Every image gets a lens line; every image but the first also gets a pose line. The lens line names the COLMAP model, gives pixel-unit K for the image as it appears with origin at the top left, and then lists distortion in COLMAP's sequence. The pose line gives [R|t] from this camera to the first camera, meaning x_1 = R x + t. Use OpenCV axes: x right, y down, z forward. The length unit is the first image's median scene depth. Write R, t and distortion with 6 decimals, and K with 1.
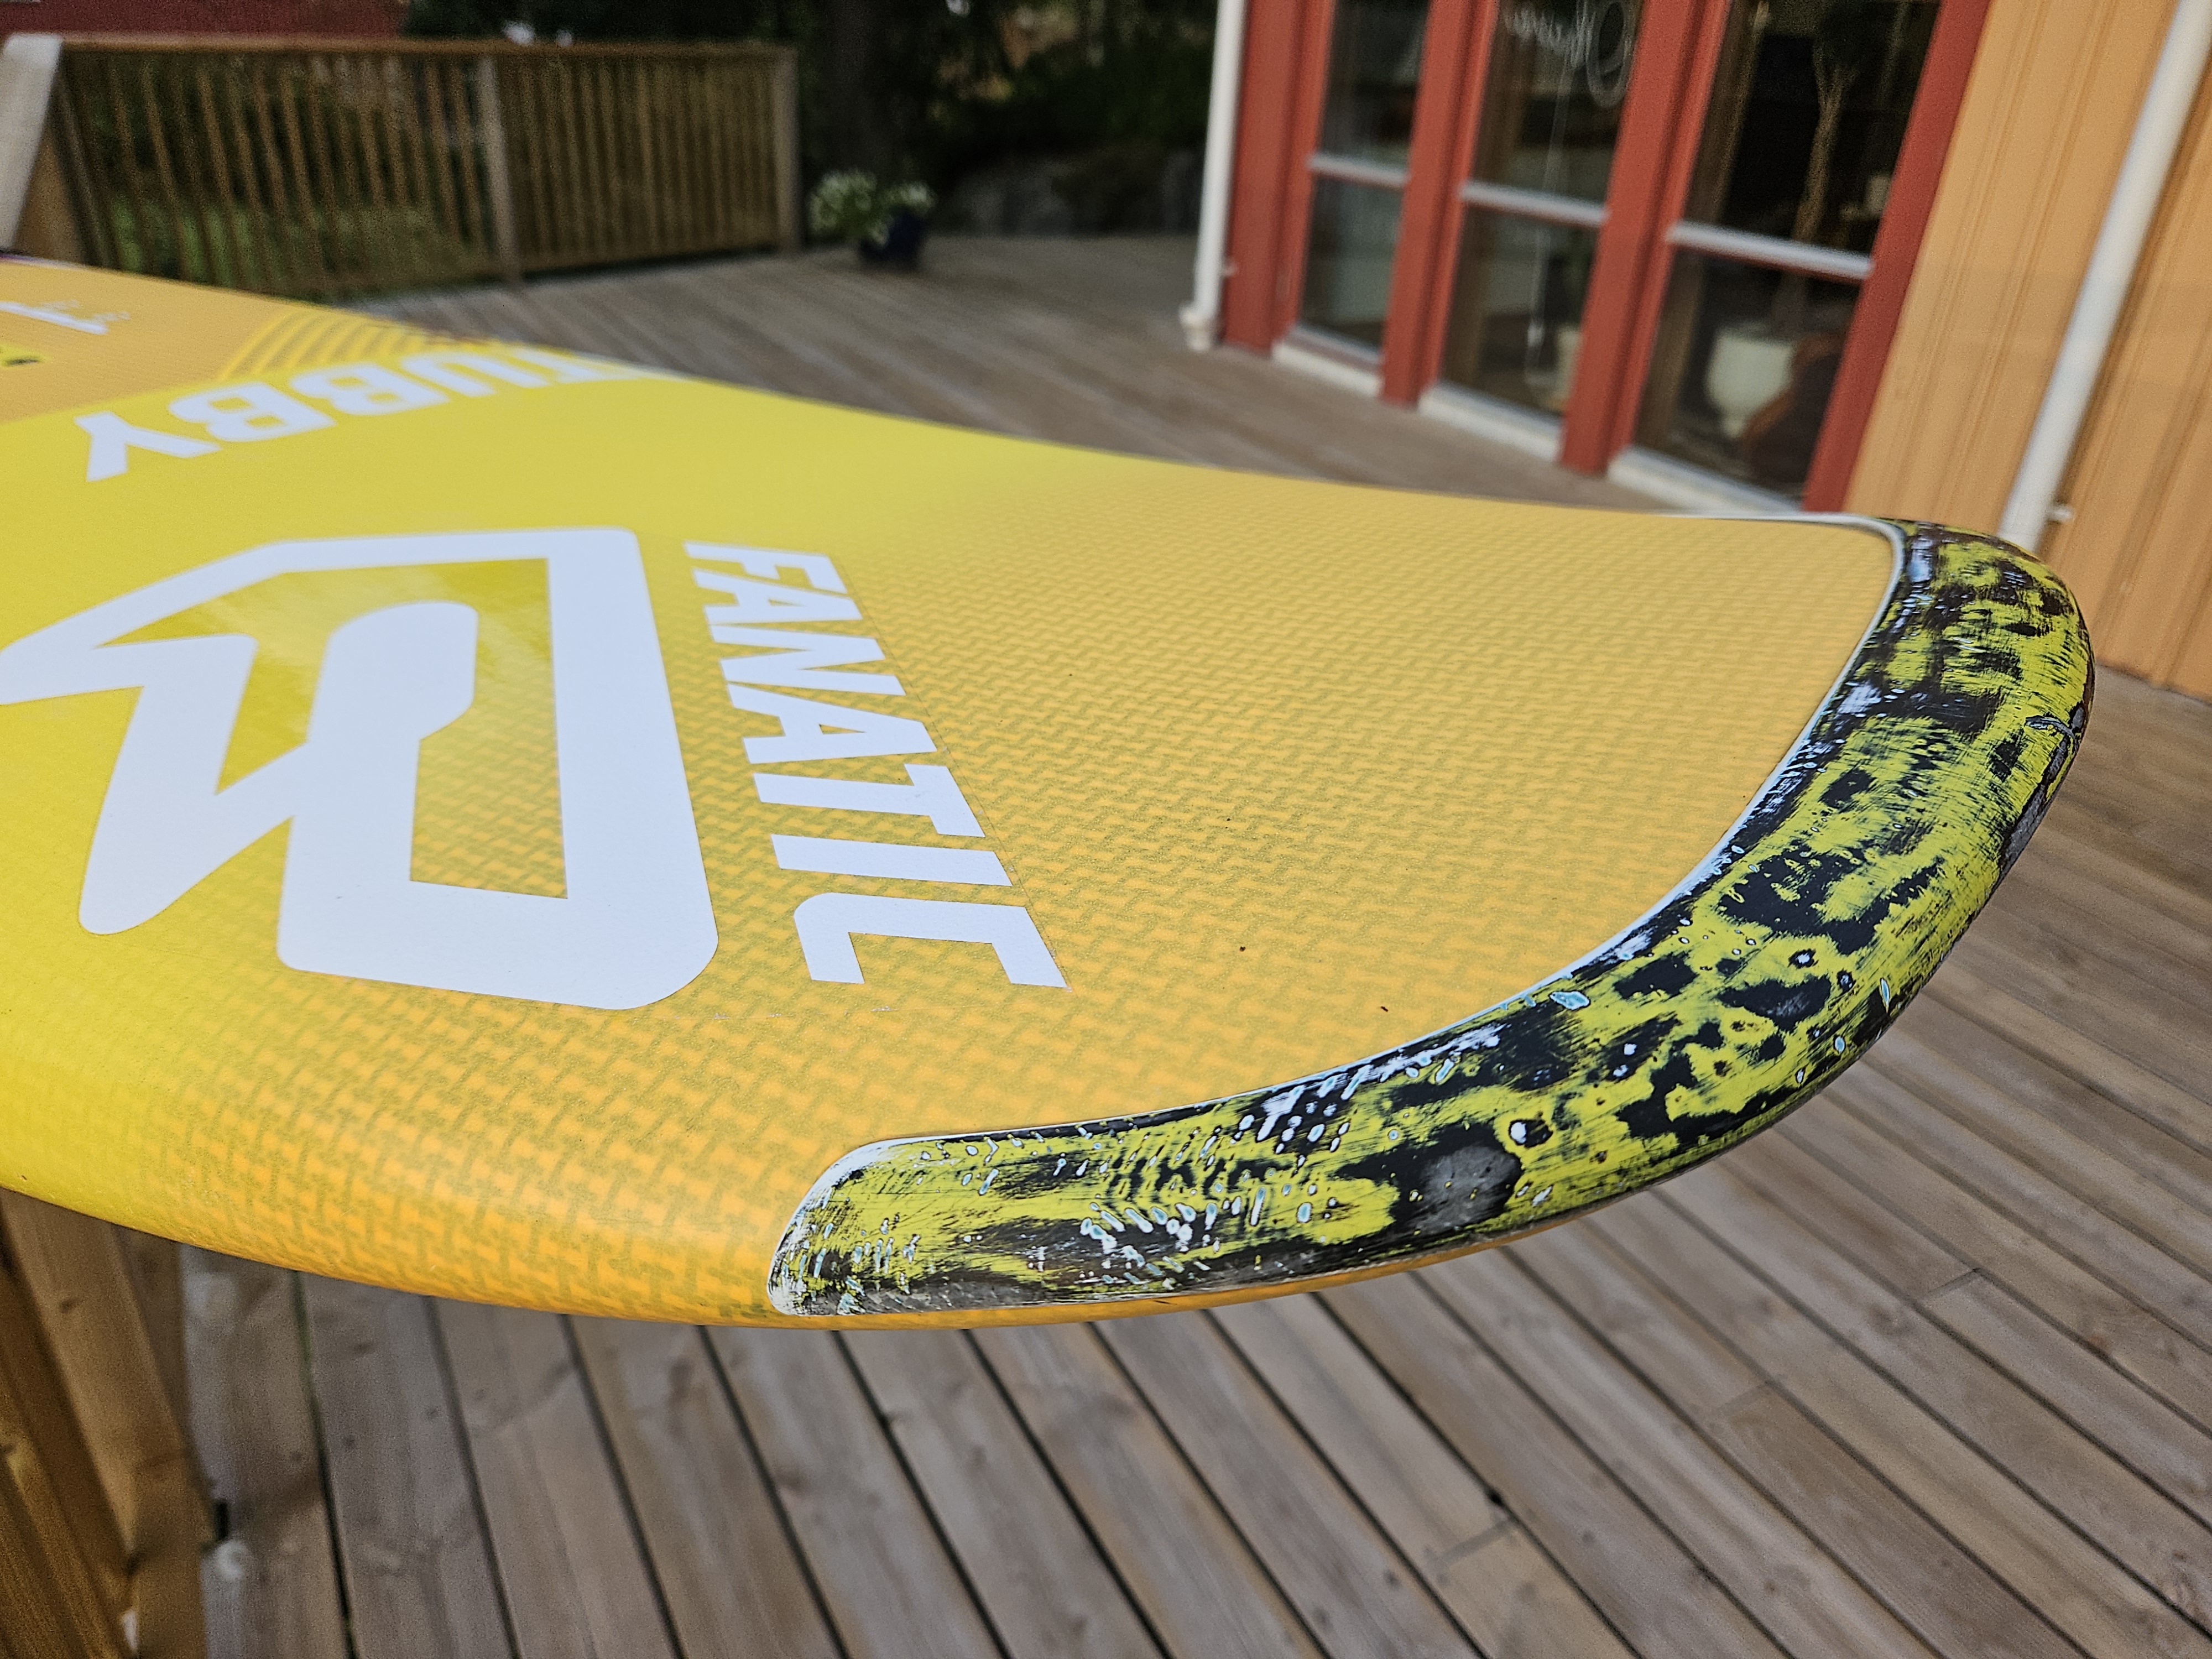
lens RADIAL K [[1502.1, 0, 1106.0], [0, 1502.1, 829.5], [0, 0, 1]] dist [0.036448, -0.048964]
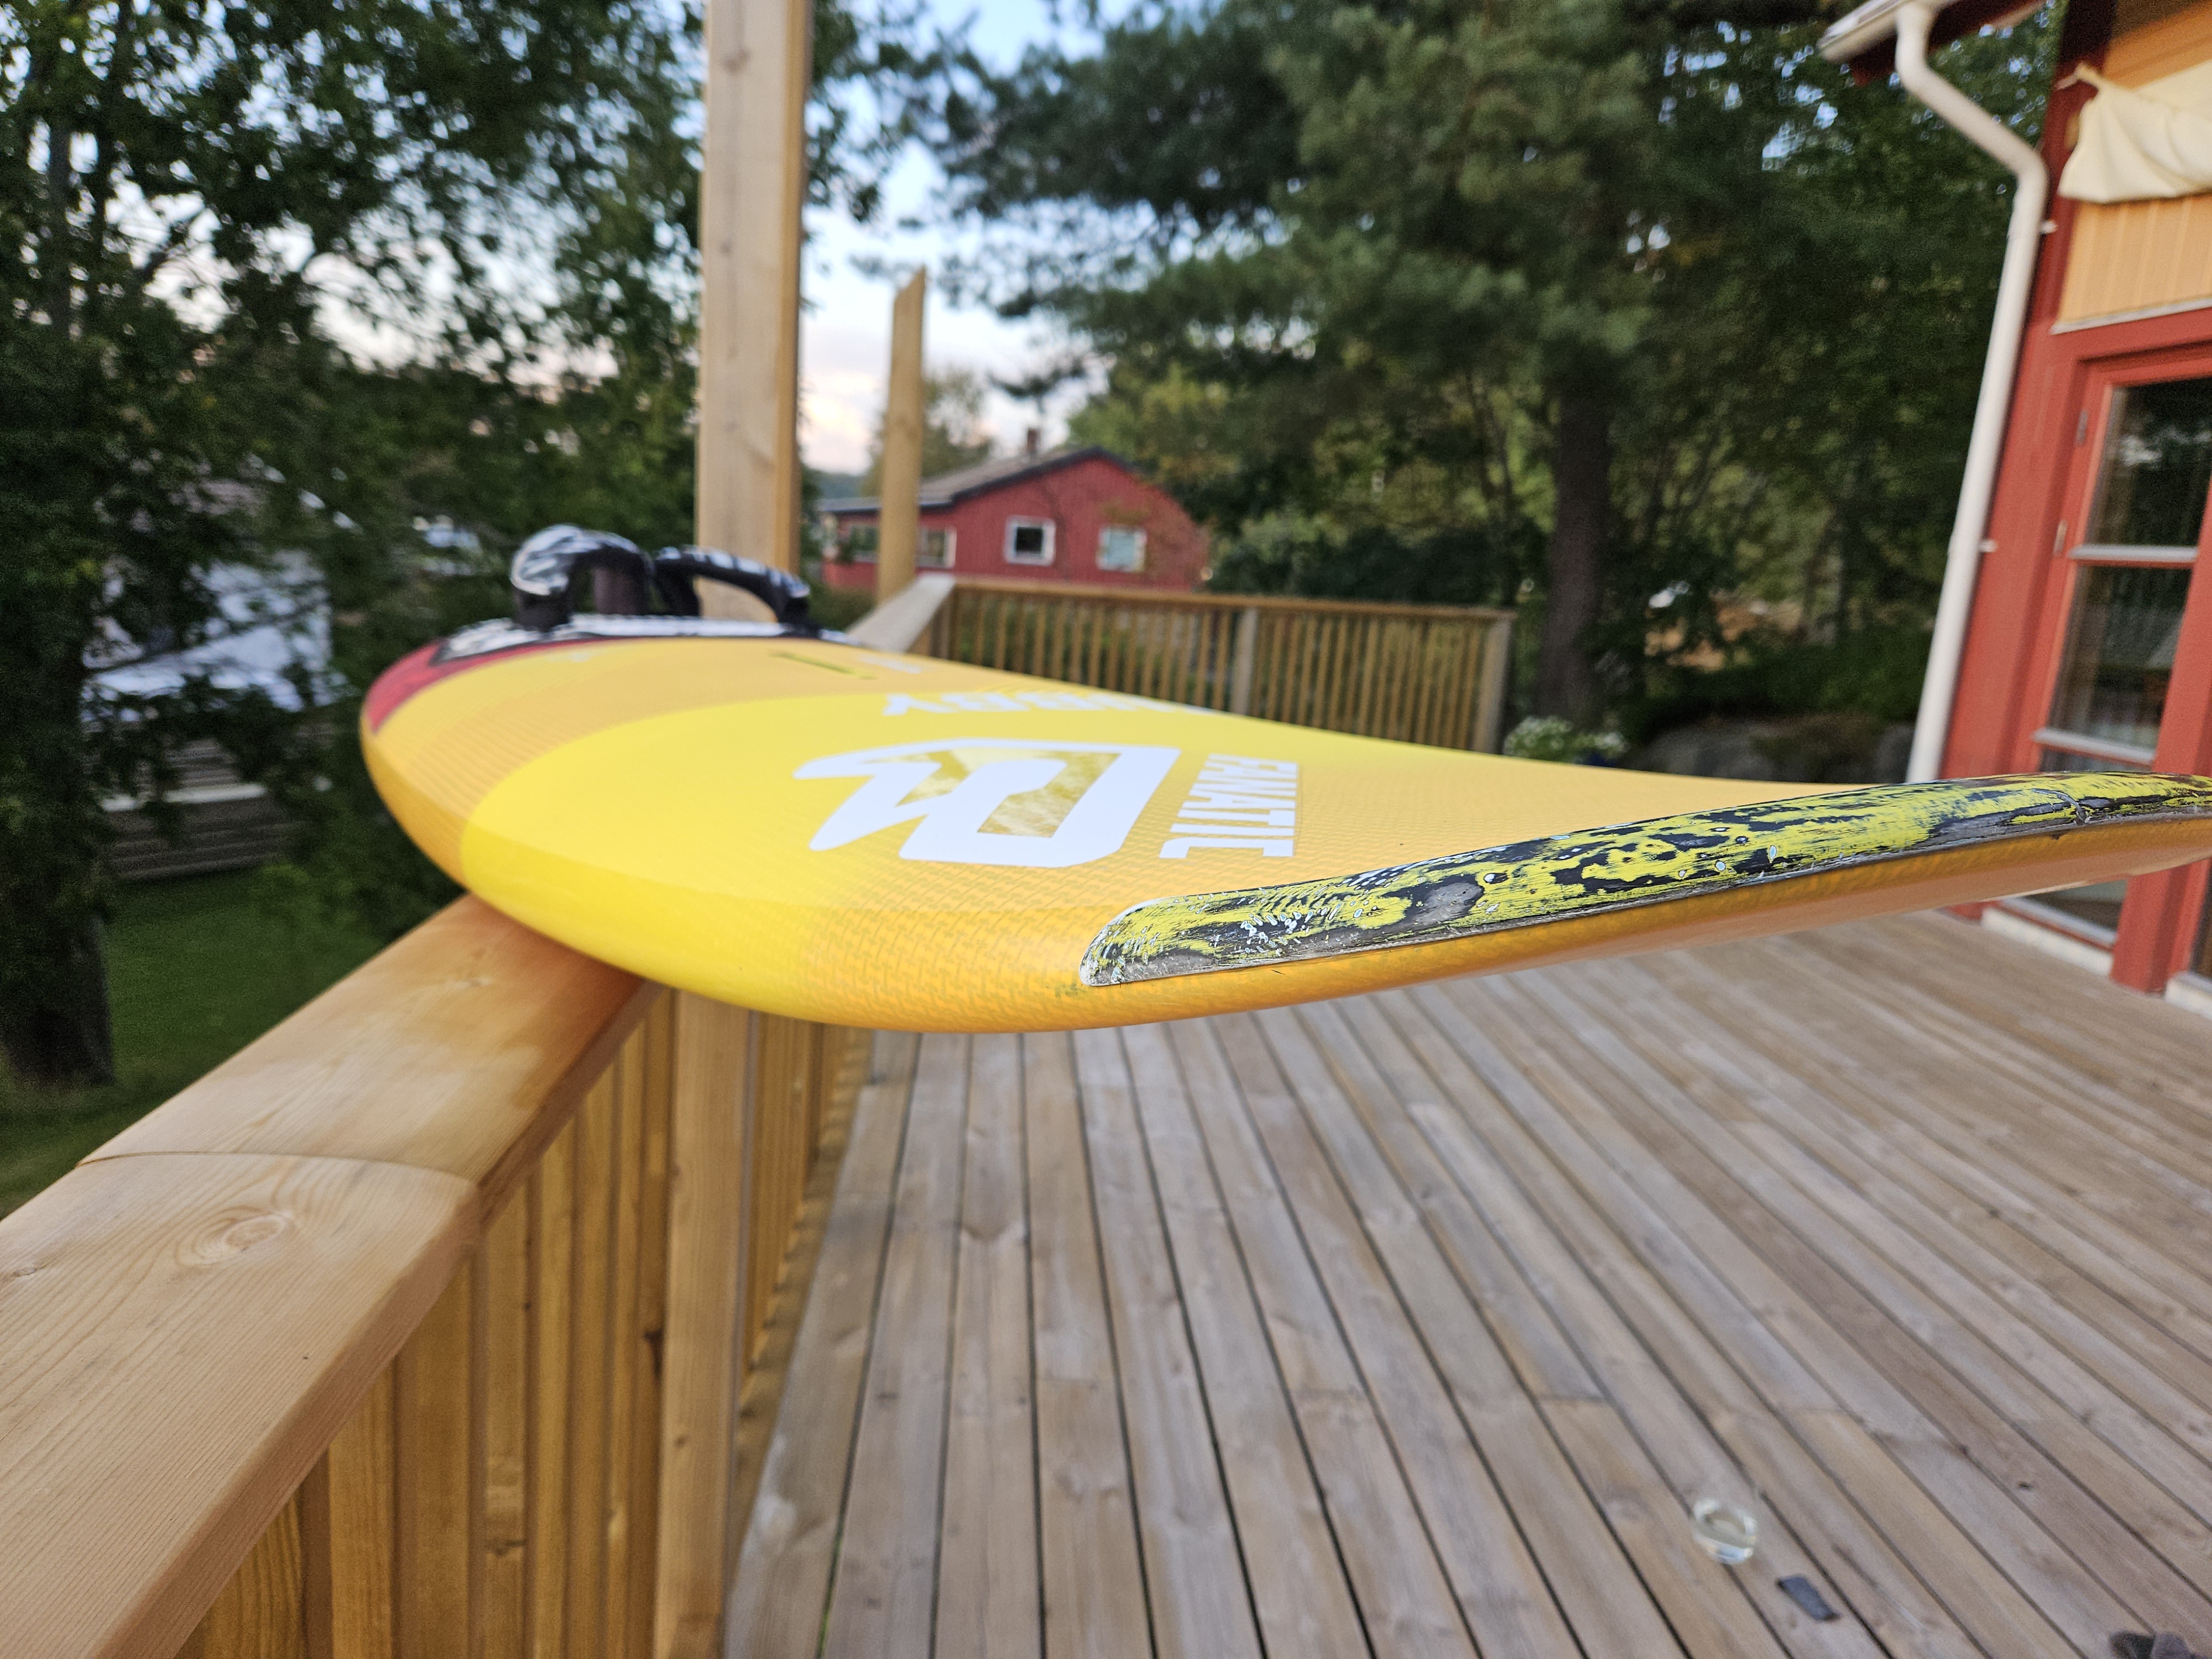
lens RADIAL K [[1502.1, 0, 1106.0], [0, 1502.1, 829.5], [0, 0, 1]] dist [0.036448, -0.048964]
pose [[0.897797, 0.096803, -0.429639, 0.566533], [-0.236043, 0.929362, -0.283850, 0.679855], [0.371813, 0.356252, 0.857228, -0.566218]]
